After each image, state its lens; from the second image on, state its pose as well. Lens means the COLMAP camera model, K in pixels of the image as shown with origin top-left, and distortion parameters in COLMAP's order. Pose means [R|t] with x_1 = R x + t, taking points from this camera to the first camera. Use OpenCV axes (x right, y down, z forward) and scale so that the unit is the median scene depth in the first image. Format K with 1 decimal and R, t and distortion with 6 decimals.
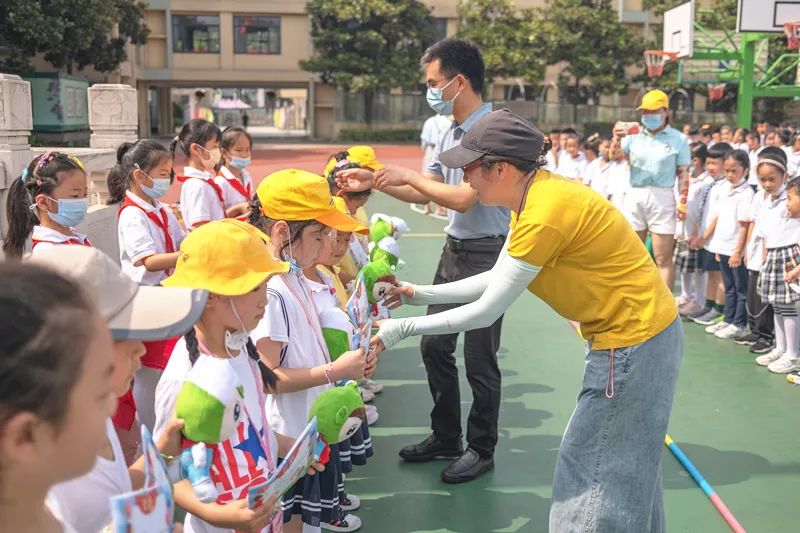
lens RADIAL K [[1125.2, 0, 400.0], [0, 1125.2, 266.5], [0, 0, 1]] dist [-0.119196, 0.037953]
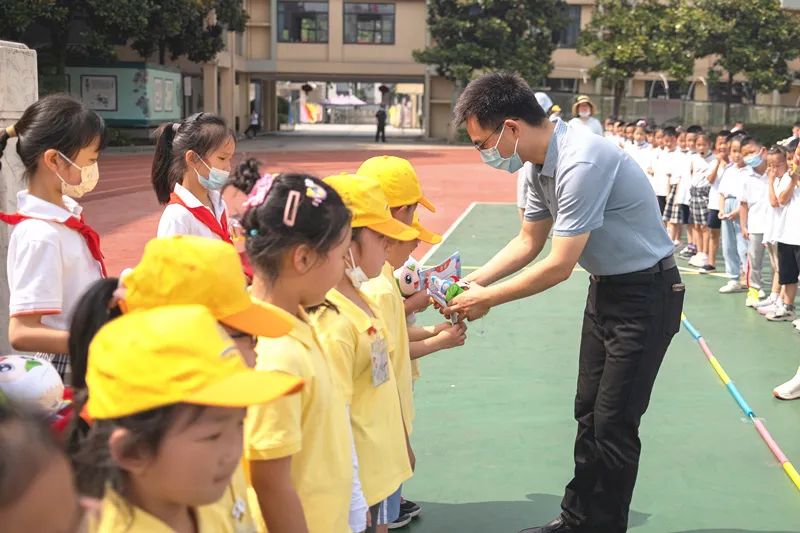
lens RADIAL K [[1125.2, 0, 400.0], [0, 1125.2, 266.5], [0, 0, 1]] dist [-0.119196, 0.037953]
pose [[0.993116, 0.023887, -0.114676, 0.006085], [-0.023905, 0.999713, 0.001225, -0.013072], [0.114672, 0.001525, 0.993402, 0.112882]]
